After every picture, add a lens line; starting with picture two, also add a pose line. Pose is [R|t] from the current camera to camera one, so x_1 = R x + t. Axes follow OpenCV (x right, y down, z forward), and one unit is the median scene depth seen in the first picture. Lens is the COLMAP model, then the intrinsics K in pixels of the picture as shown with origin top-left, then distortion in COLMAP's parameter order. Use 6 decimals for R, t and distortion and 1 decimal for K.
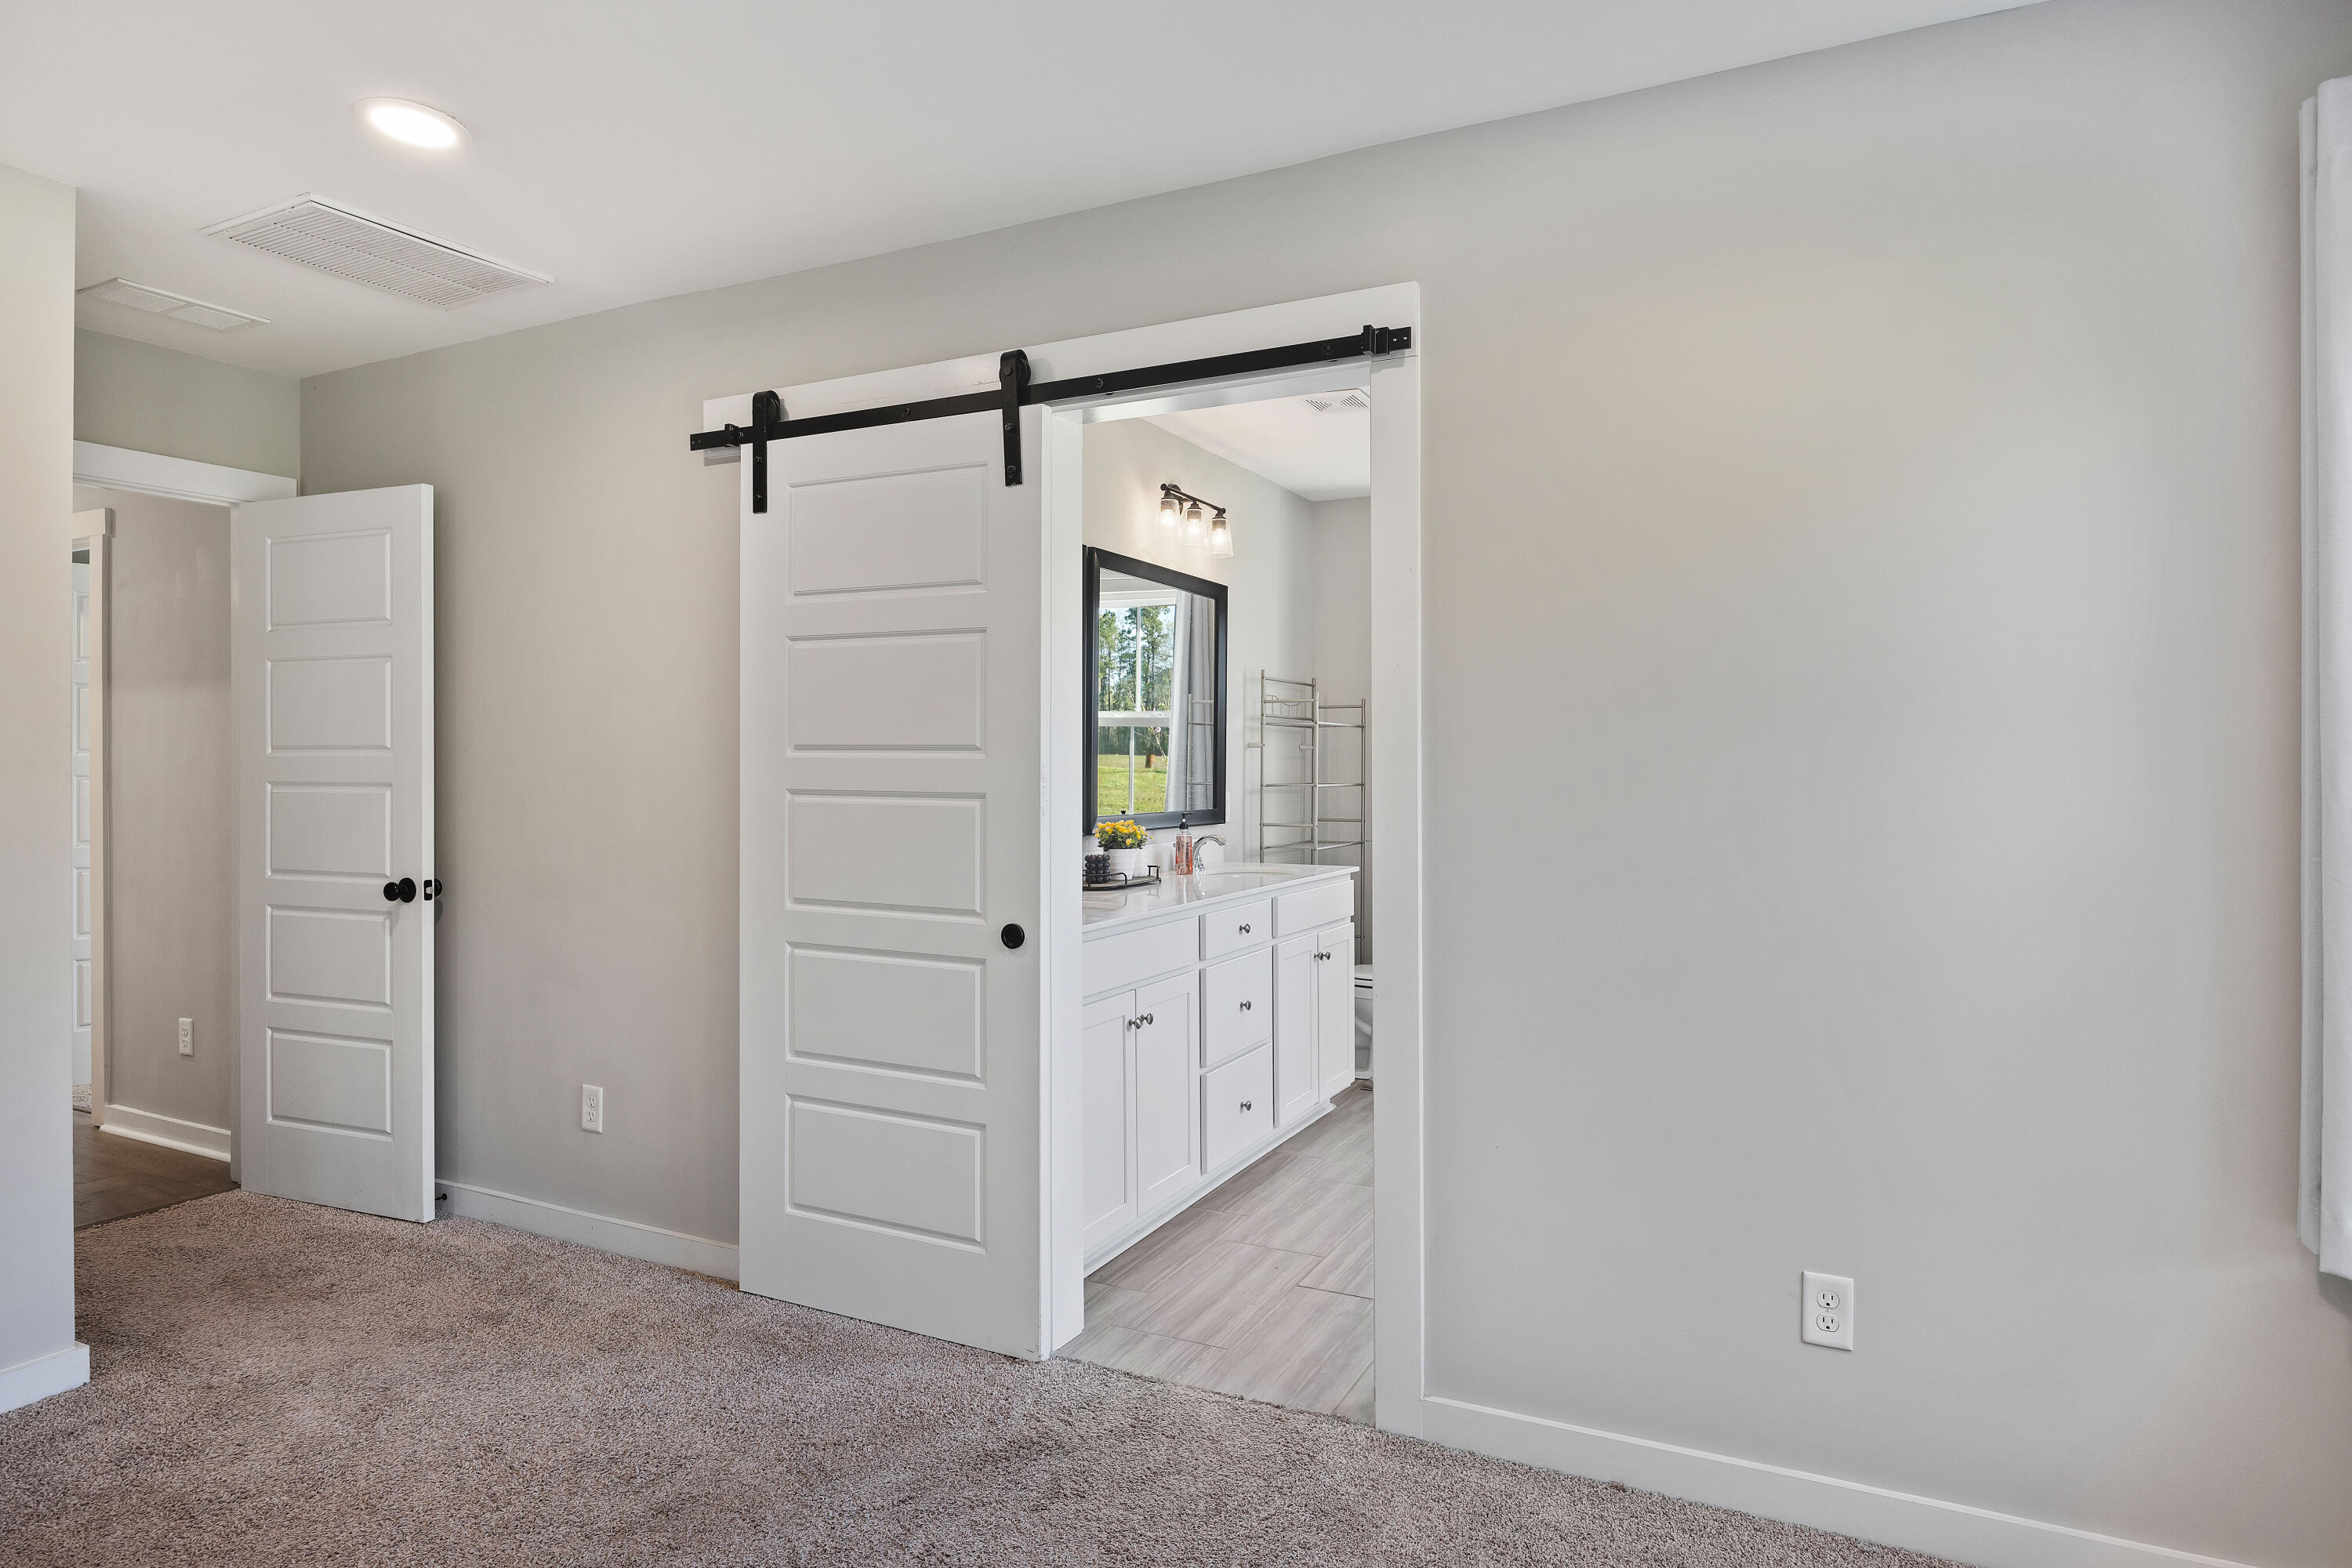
lens RADIAL K [[1323.8, 0, 1183.8], [0, 1323.8, 771.0], [0, 0, 1]] dist [0.009654, 0.000524]
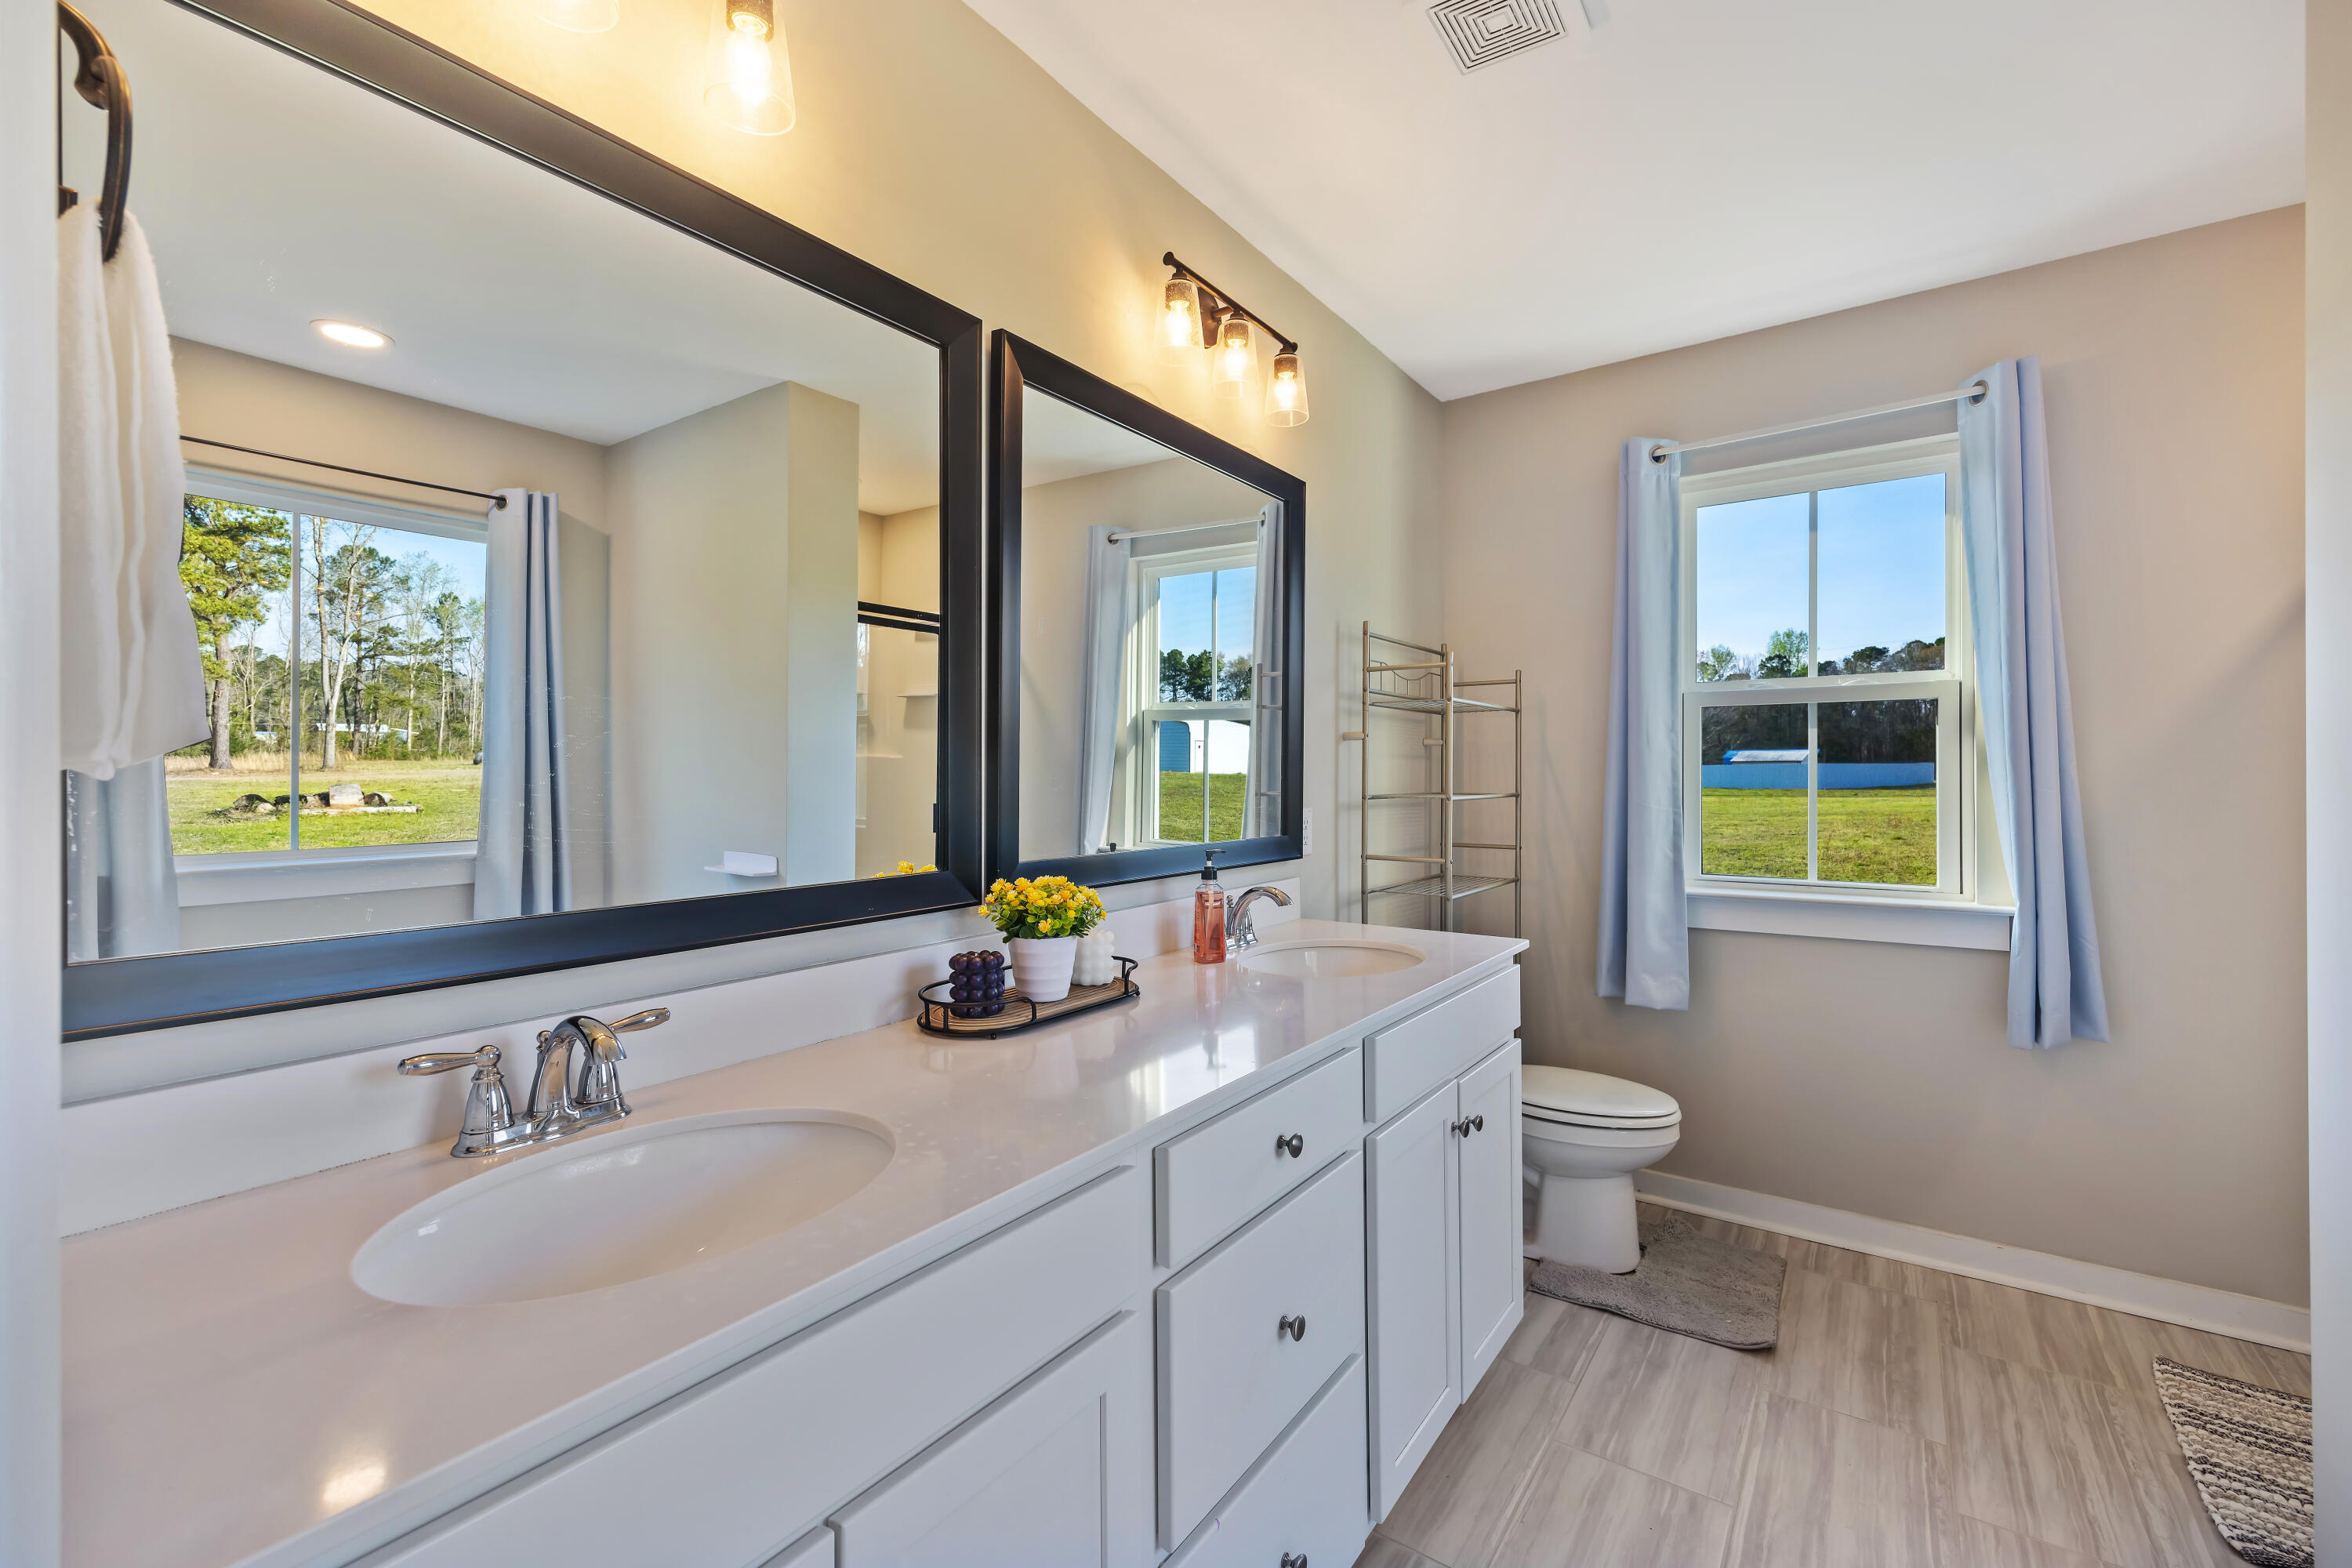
lens RADIAL K [[978.5, 0, 1185.1], [0, 978.5, 778.0], [0, 0, 1]] dist [0.000662, -0.000147]
pose [[0.988221, -0.000492, -0.153033, 0.046149], [0.000457, 1.000000, -0.000269, 0.001273], [0.153033, 0.000196, 0.988221, 0.516006]]
